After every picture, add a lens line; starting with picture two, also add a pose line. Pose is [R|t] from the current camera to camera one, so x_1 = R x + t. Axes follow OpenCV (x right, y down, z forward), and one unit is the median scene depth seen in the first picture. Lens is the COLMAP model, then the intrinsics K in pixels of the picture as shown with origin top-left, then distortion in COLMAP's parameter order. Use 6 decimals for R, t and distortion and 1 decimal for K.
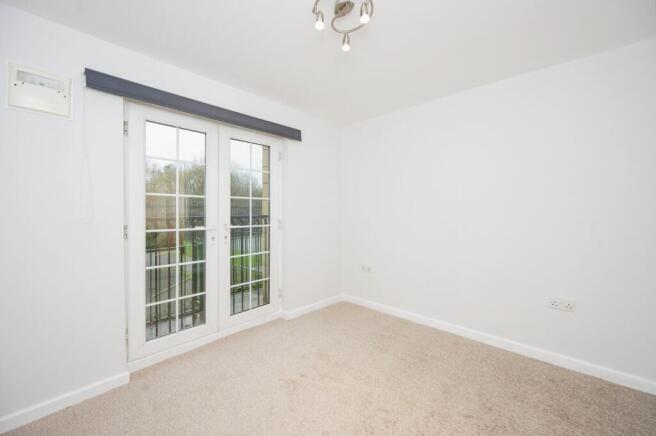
lens RADIAL K [[252.3, 0, 330.0], [0, 252.3, 215.7], [0, 0, 1]] dist [0.004126, 0.000127]
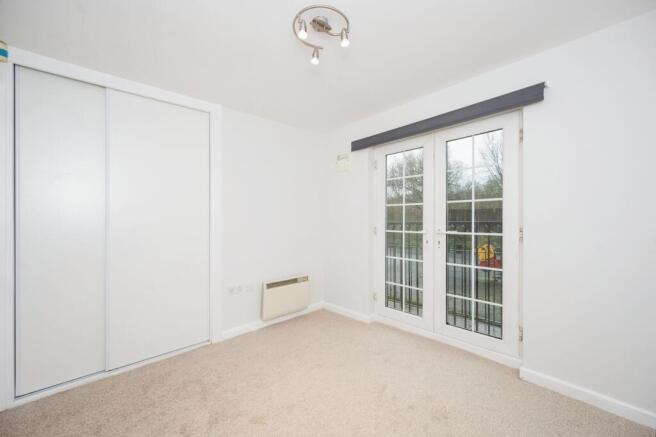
lens RADIAL K [[256.7, 0, 331.3], [0, 256.7, 218.6], [0, 0, 1]] dist [-0.001479, 0.000101]
pose [[-0.044331, 0.002548, -0.999014, 0.589687], [-0.002839, 0.999992, 0.002676, -0.011444], [0.999013, 0.002955, -0.044323, 0.579397]]
